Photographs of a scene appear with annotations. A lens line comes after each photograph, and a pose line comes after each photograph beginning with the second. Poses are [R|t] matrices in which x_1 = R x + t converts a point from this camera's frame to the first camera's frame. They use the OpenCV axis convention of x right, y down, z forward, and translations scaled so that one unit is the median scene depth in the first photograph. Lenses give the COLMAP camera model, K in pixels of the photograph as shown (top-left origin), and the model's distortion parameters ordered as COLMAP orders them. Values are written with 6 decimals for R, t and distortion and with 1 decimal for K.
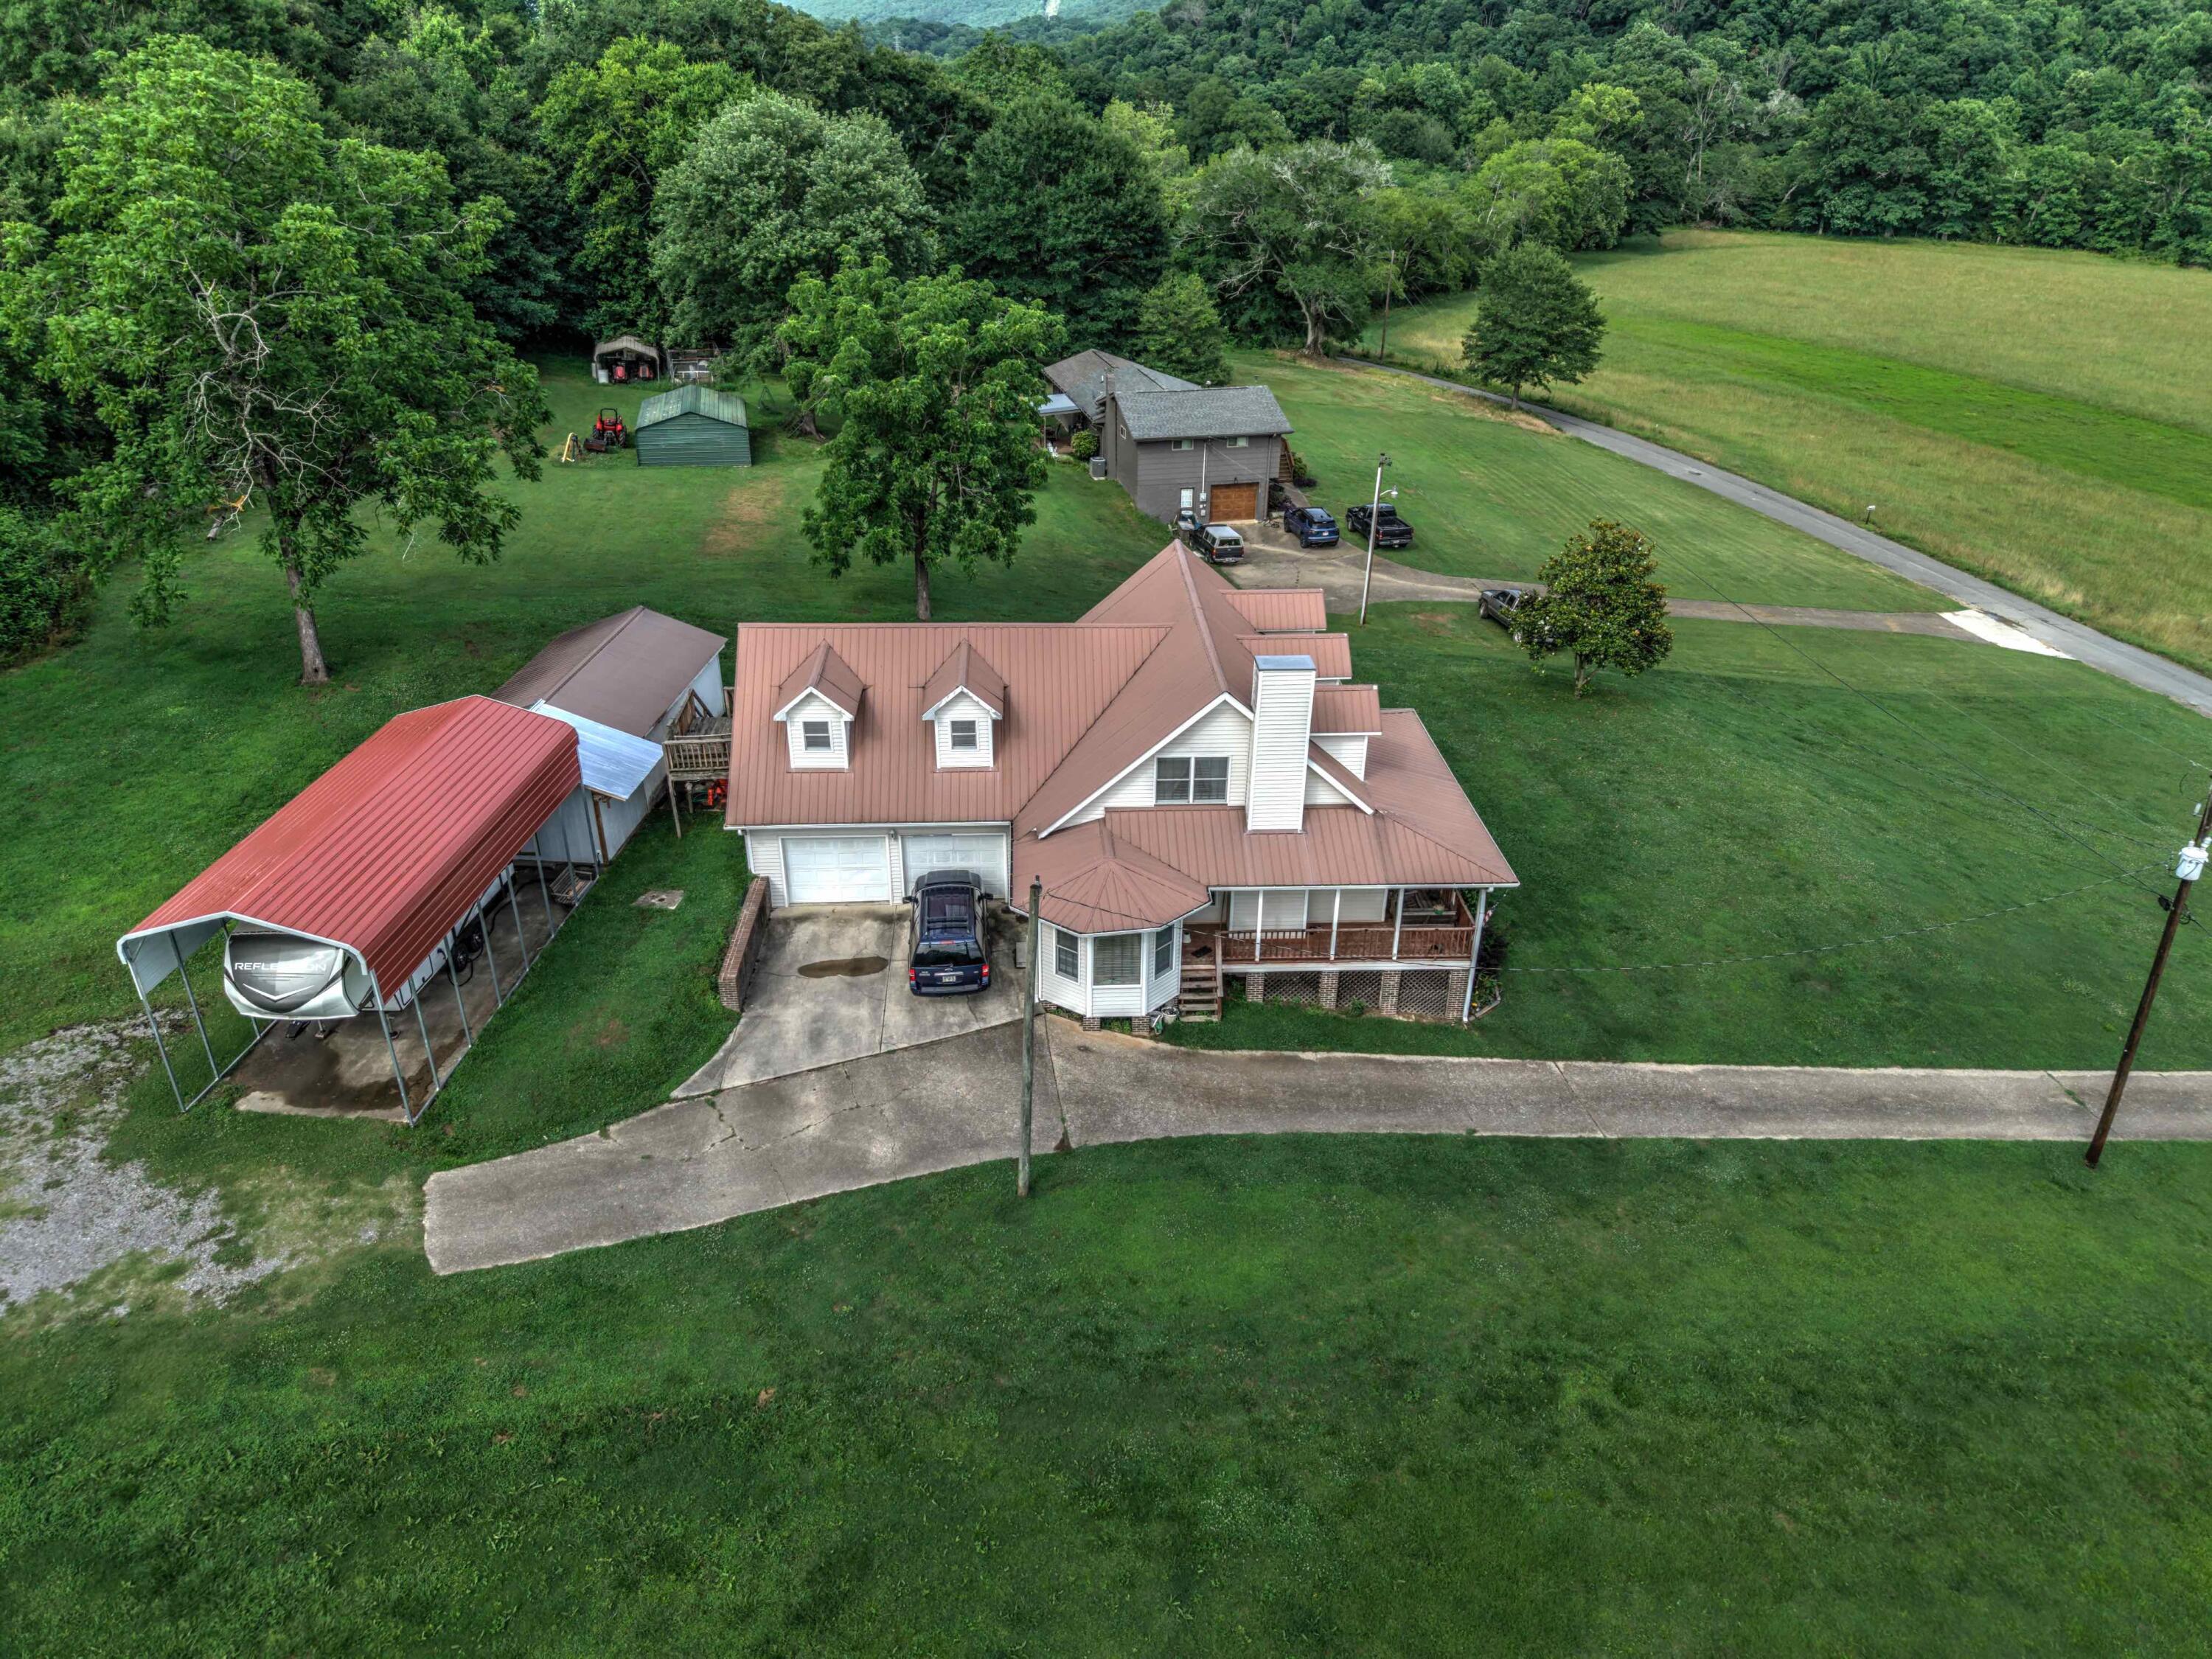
lens RADIAL K [[1503.0, 0, 1094.4], [0, 1503.0, 837.9], [0, 0, 1]] dist [0.016753, -0.008857]
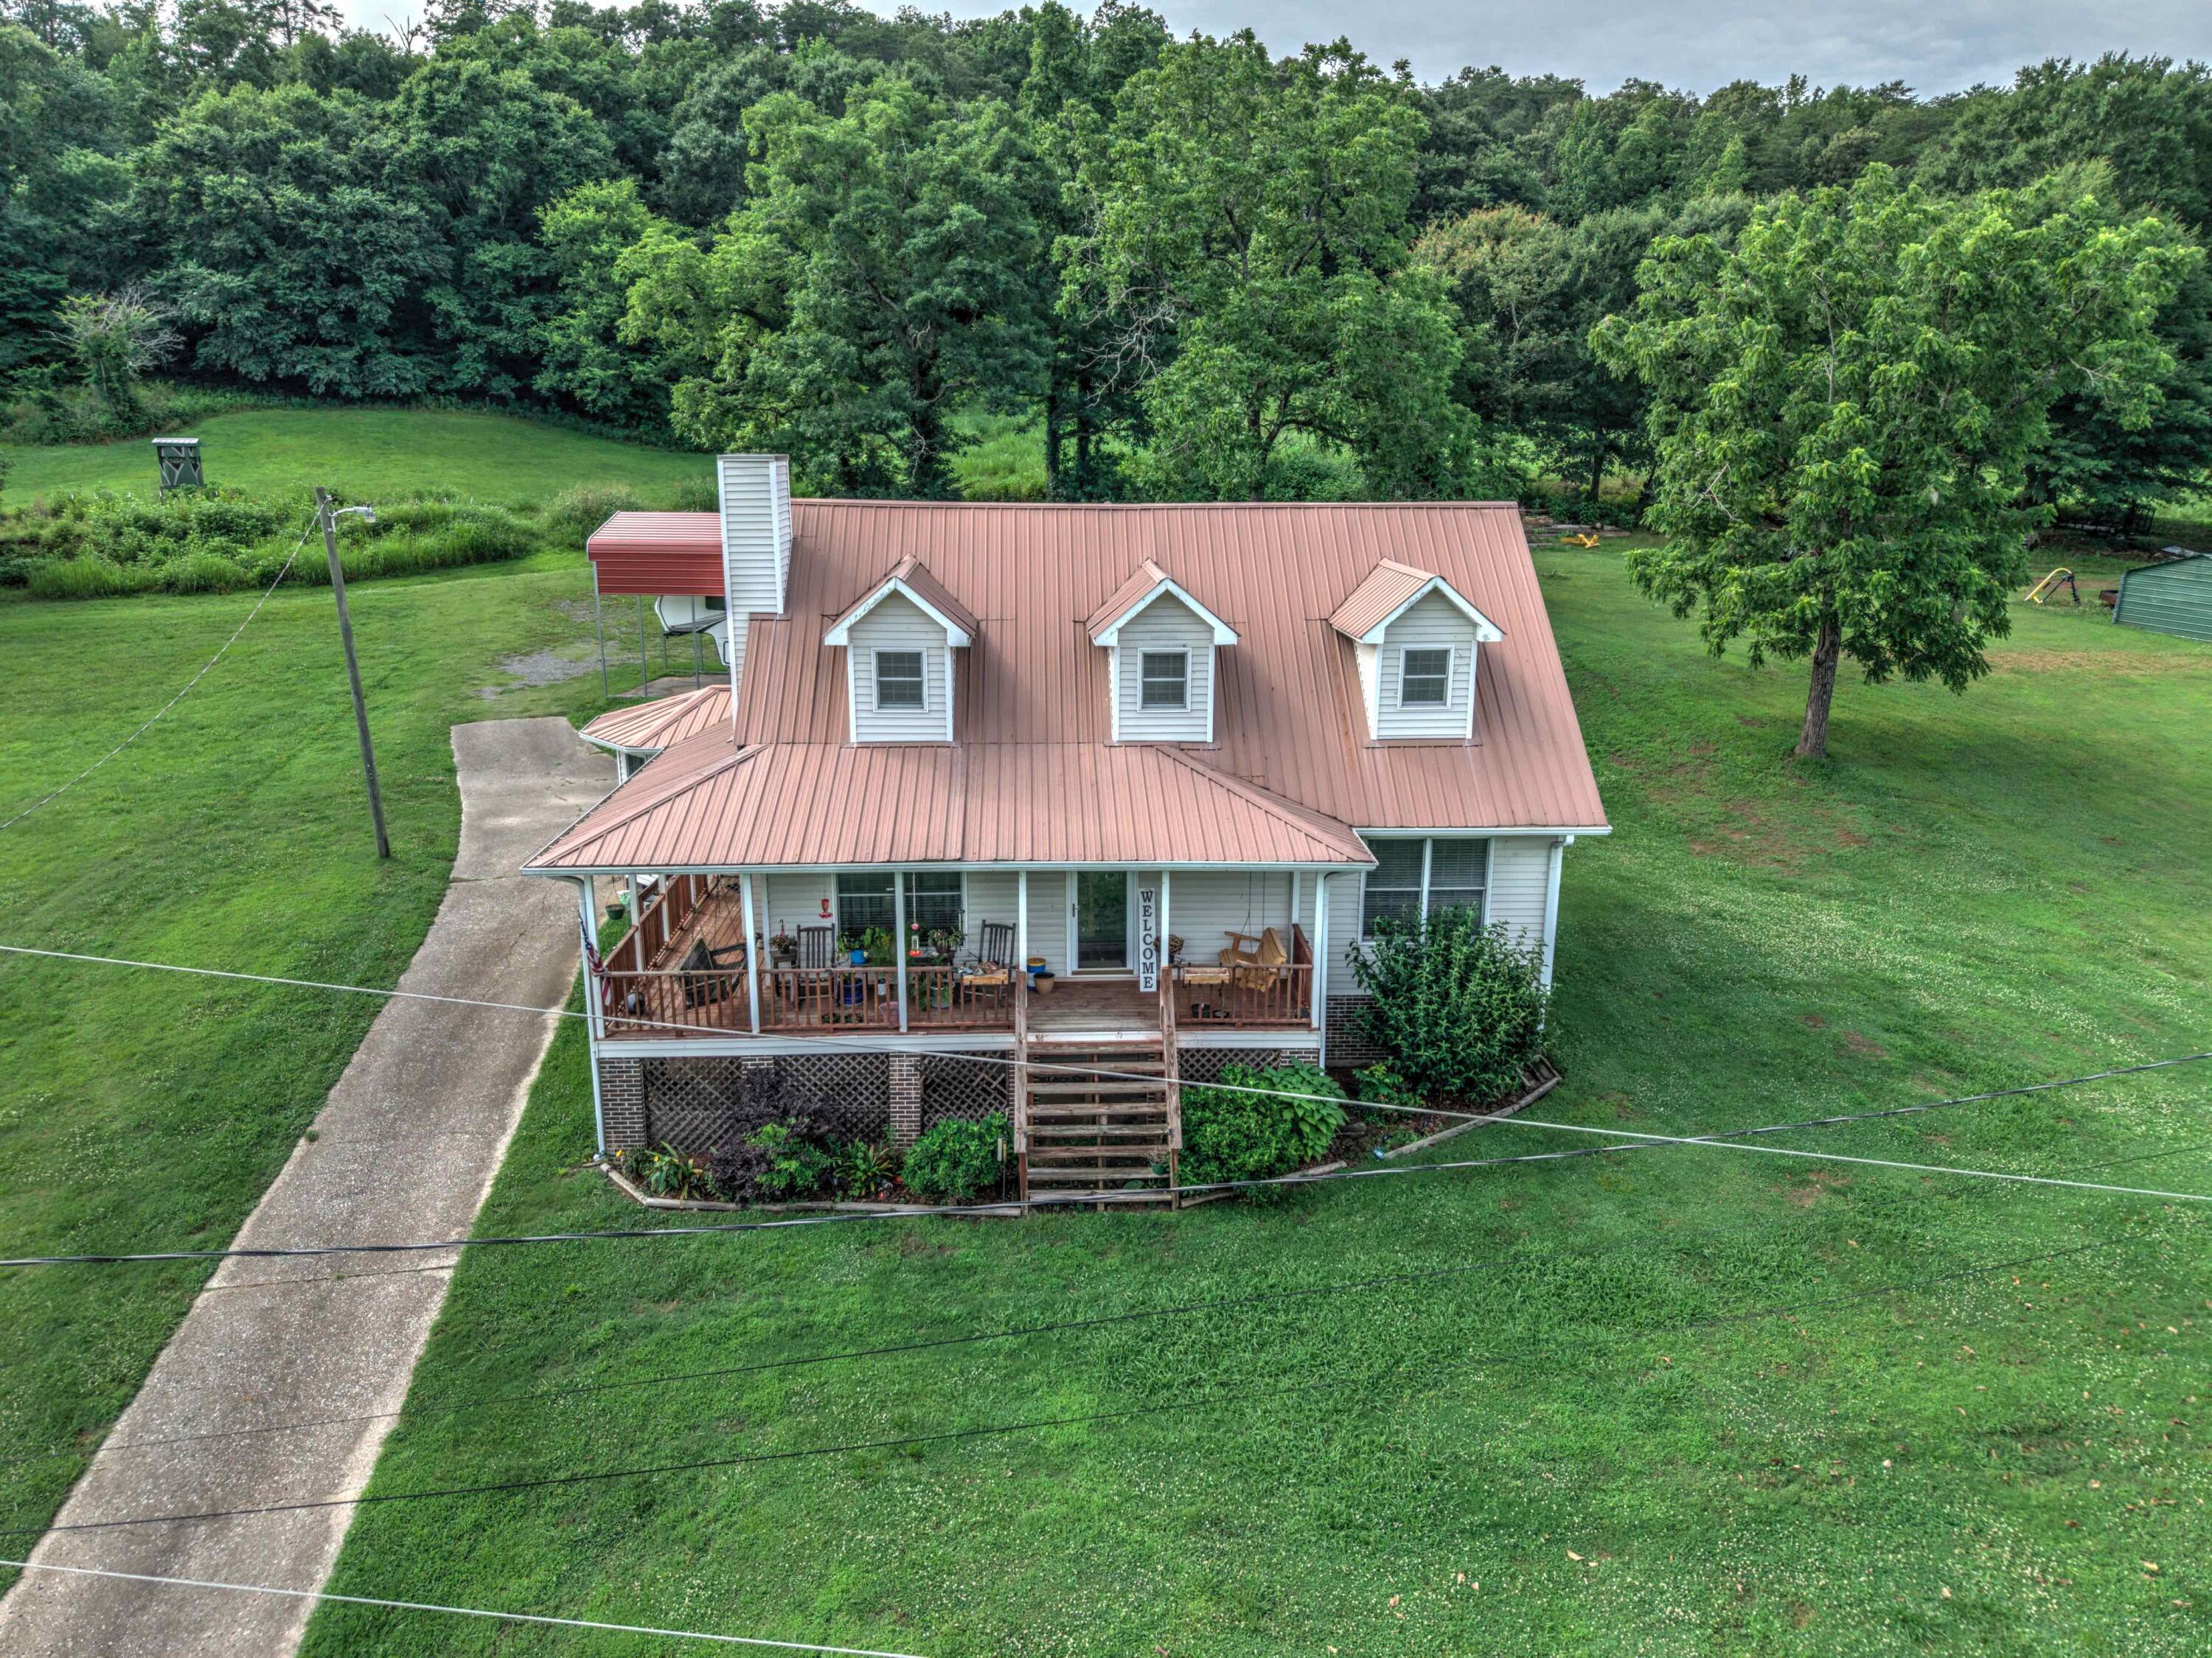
lens RADIAL K [[1502.9, 0, 1094.4], [0, 1502.9, 837.4], [0, 0, 1]] dist [0.016753, -0.008857]
pose [[-0.004337, 0.250654, -0.968067, 0.767930], [-0.476866, 0.850395, 0.222323, -0.184569], [0.878965, 0.462603, 0.115840, 1.091602]]
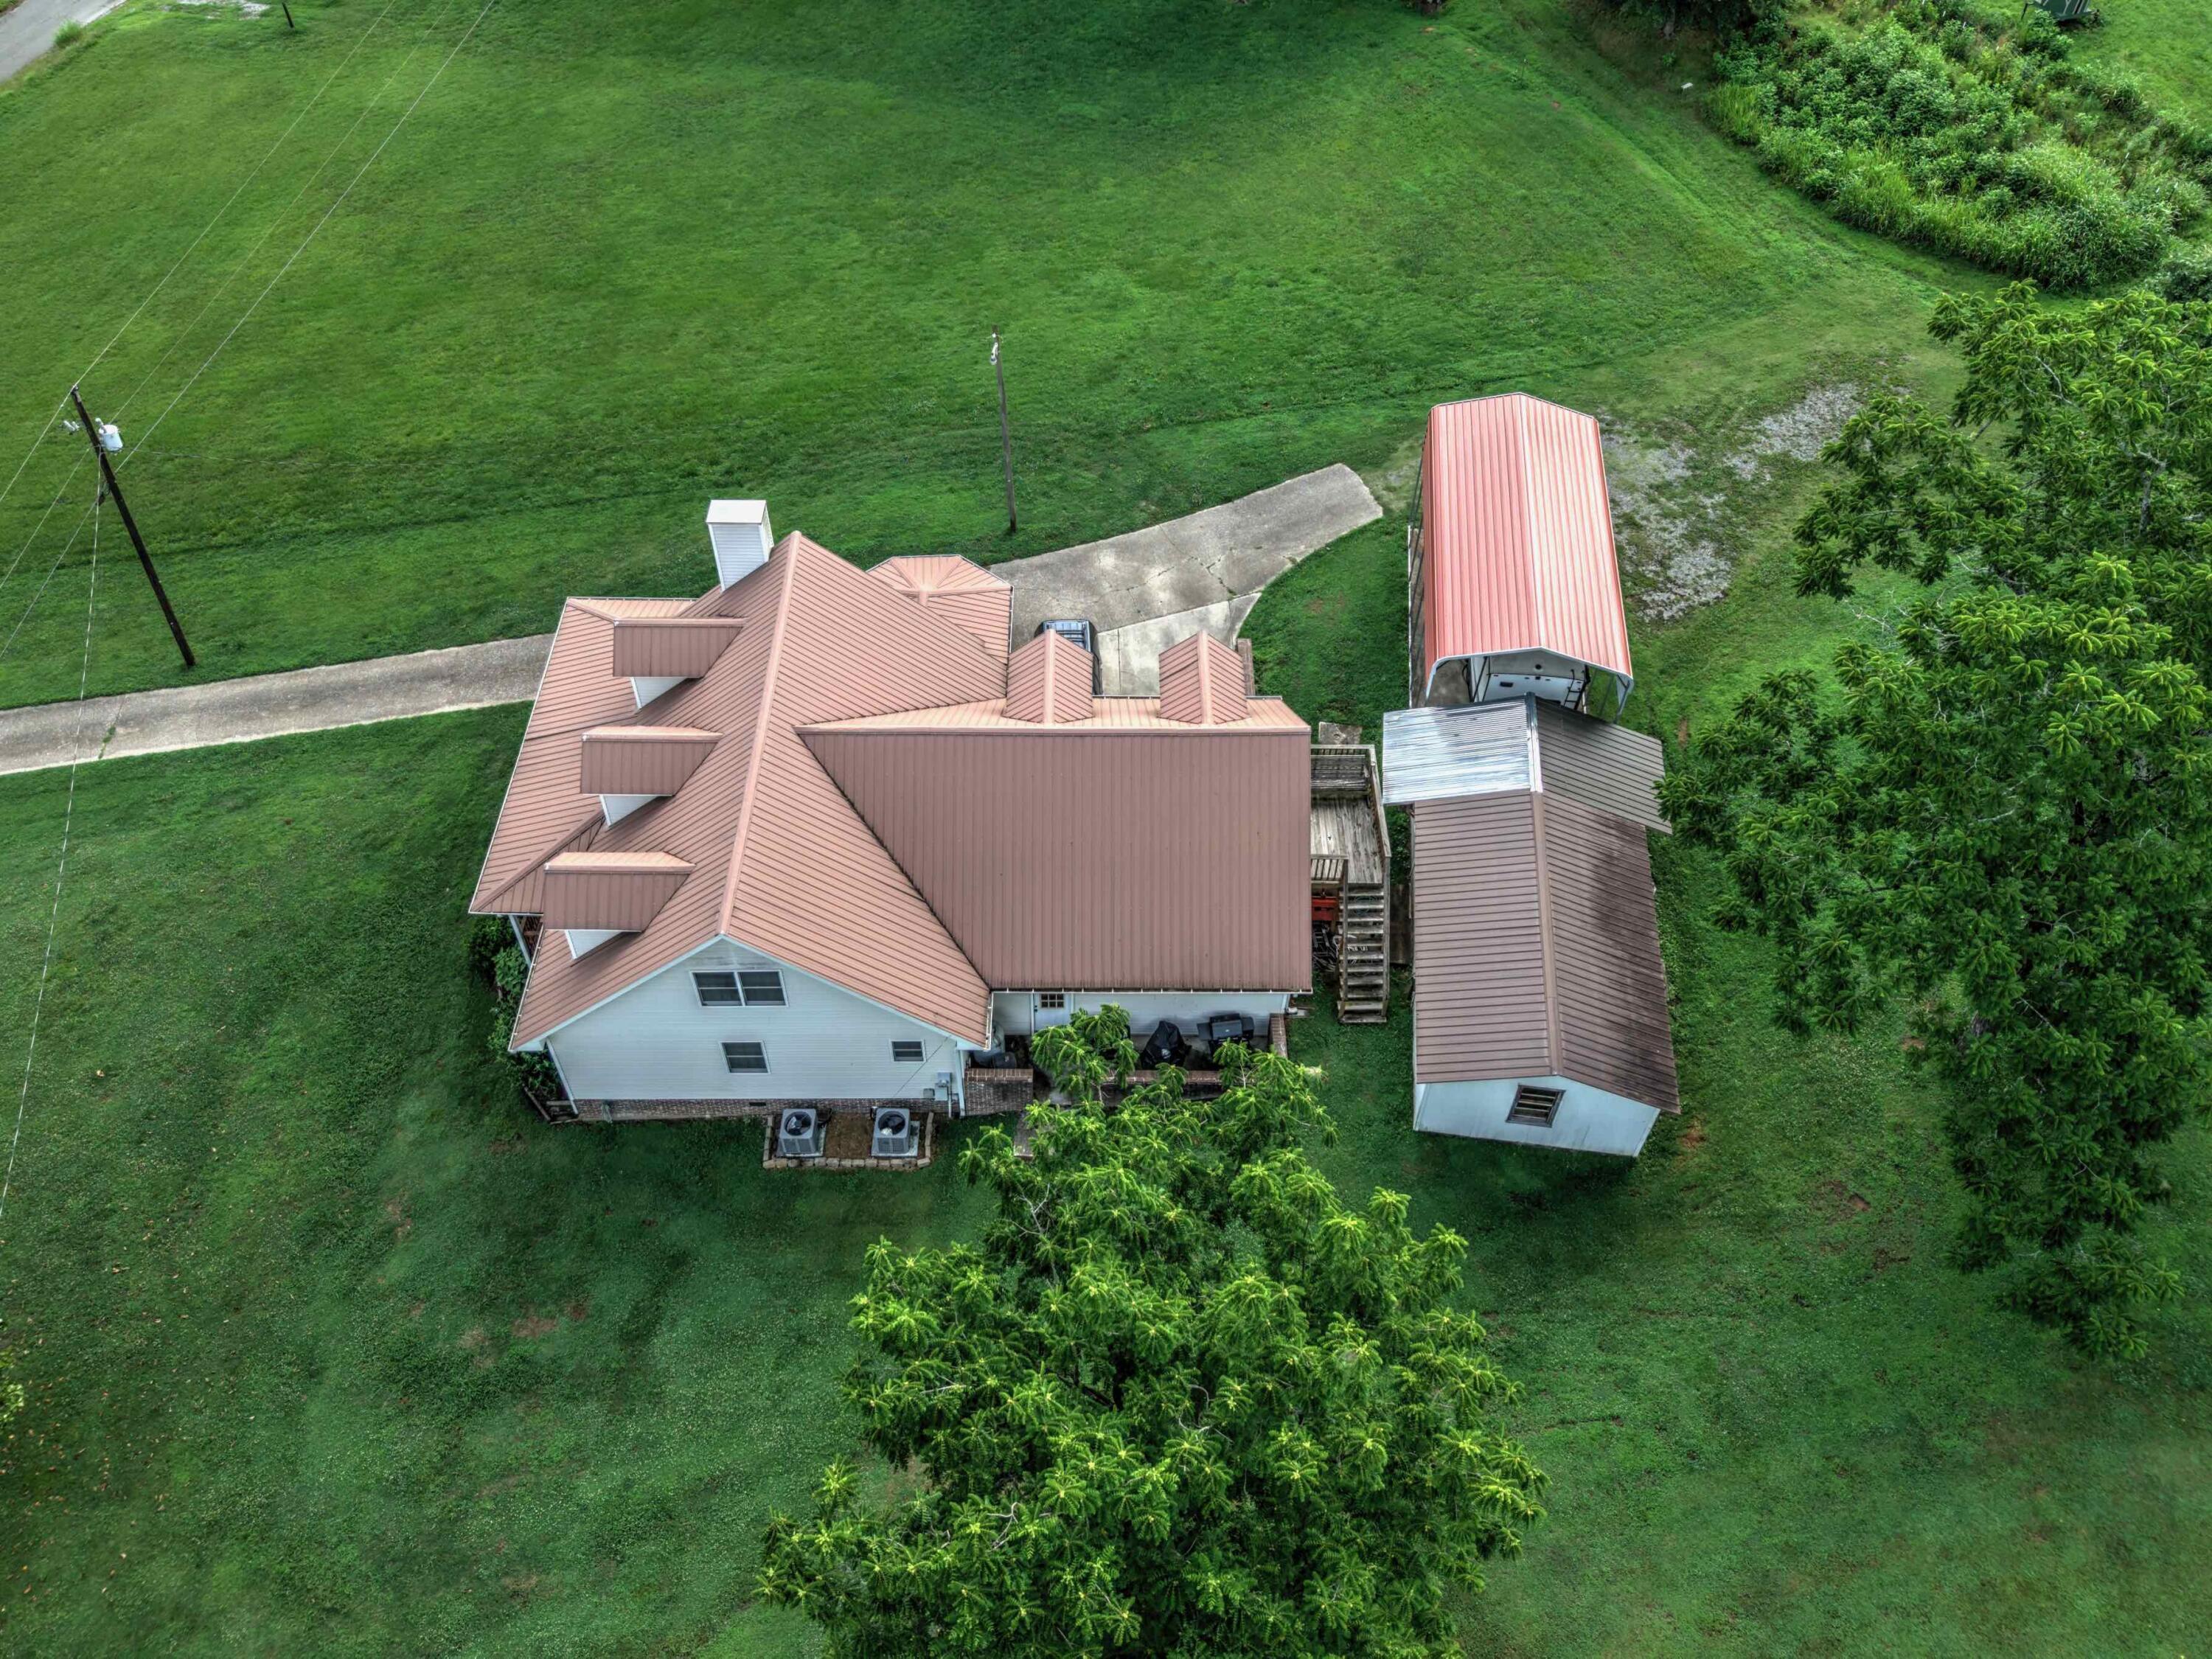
lens RADIAL K [[1503.0, 0, 1094.4], [0, 1503.0, 837.9], [0, 0, 1]] dist [0.016753, -0.008857]
pose [[-0.998464, -0.054614, 0.009300, -0.137981], [-0.002161, 0.206124, 0.978523, -1.032281], [-0.055358, 0.977001, -0.205926, 1.371692]]
